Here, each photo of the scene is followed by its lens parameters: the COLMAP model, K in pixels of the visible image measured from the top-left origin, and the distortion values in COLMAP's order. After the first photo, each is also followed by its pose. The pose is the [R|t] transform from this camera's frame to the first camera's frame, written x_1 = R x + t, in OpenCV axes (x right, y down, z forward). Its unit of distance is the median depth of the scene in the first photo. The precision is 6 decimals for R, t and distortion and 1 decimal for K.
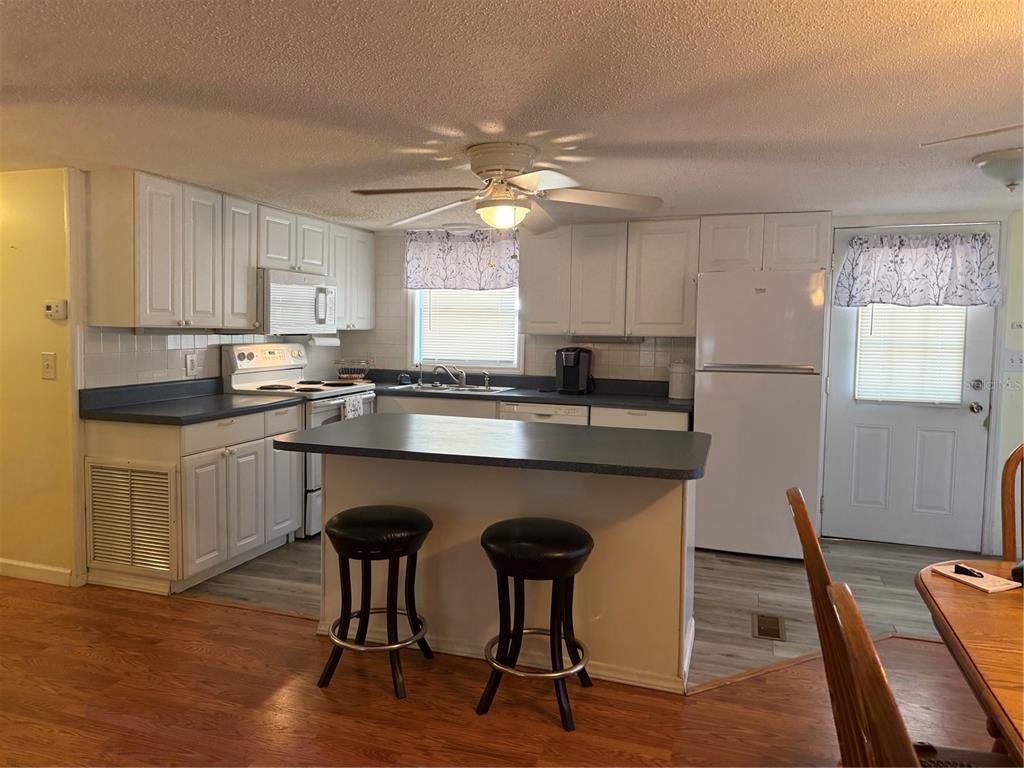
lens RADIAL K [[715.7, 0, 511.7], [0, 715.7, 384.3], [0, 0, 1]] dist [0.036793, -0.001740]
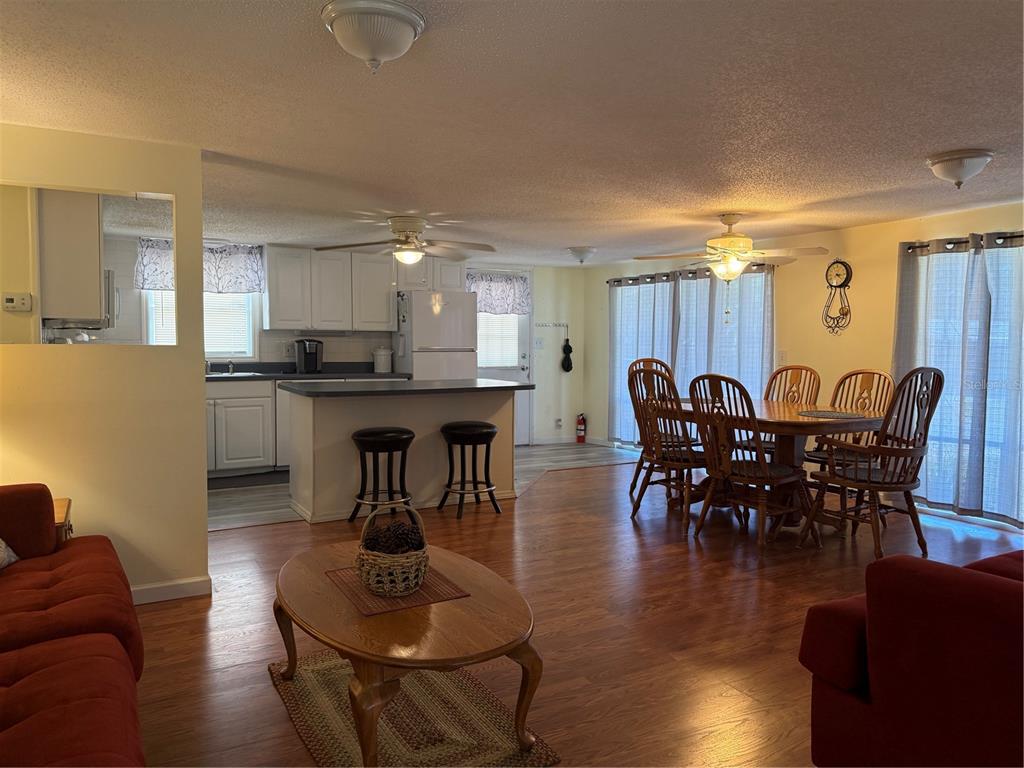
lens RADIAL K [[715.7, 0, 513.9], [0, 715.7, 381.6], [0, 0, 1]] dist [0.036793, -0.001740]
pose [[0.657768, -0.053417, 0.751324, -0.689418], [0.062709, 0.997903, 0.016048, 0.030984], [-0.750606, 0.036559, 0.659738, -0.186091]]
